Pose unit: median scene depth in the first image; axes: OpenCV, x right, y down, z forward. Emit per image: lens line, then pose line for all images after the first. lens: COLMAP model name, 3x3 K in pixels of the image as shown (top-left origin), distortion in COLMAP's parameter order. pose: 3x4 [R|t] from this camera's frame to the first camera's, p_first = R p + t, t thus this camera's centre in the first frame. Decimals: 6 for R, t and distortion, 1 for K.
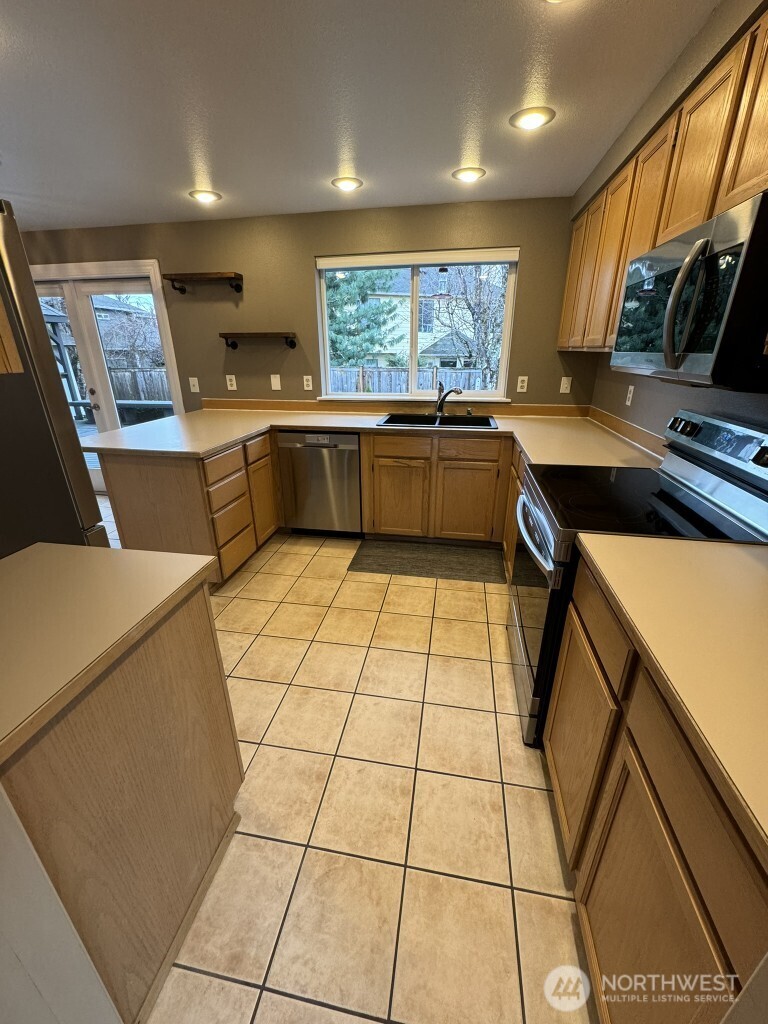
lens RADIAL K [[409.1, 0, 387.7], [0, 409.1, 511.5], [0, 0, 1]] dist [-0.010080, 0.000449]
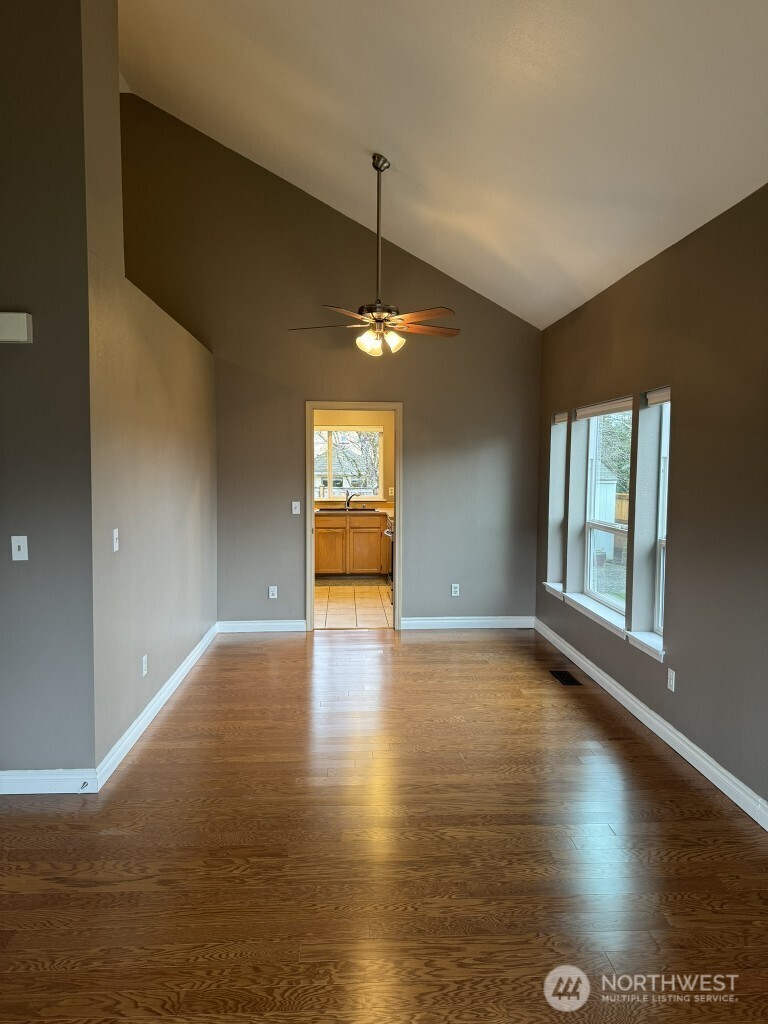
lens RADIAL K [[717.9, 0, 383.2], [0, 717.9, 508.2], [0, 0, 1]] dist [0.035350, -0.045628]
pose [[0.975074, -0.011184, 0.221600, -0.419290], [0.079256, 0.950396, -0.300776, 0.723058], [-0.207244, 0.310842, 0.927592, -1.948868]]
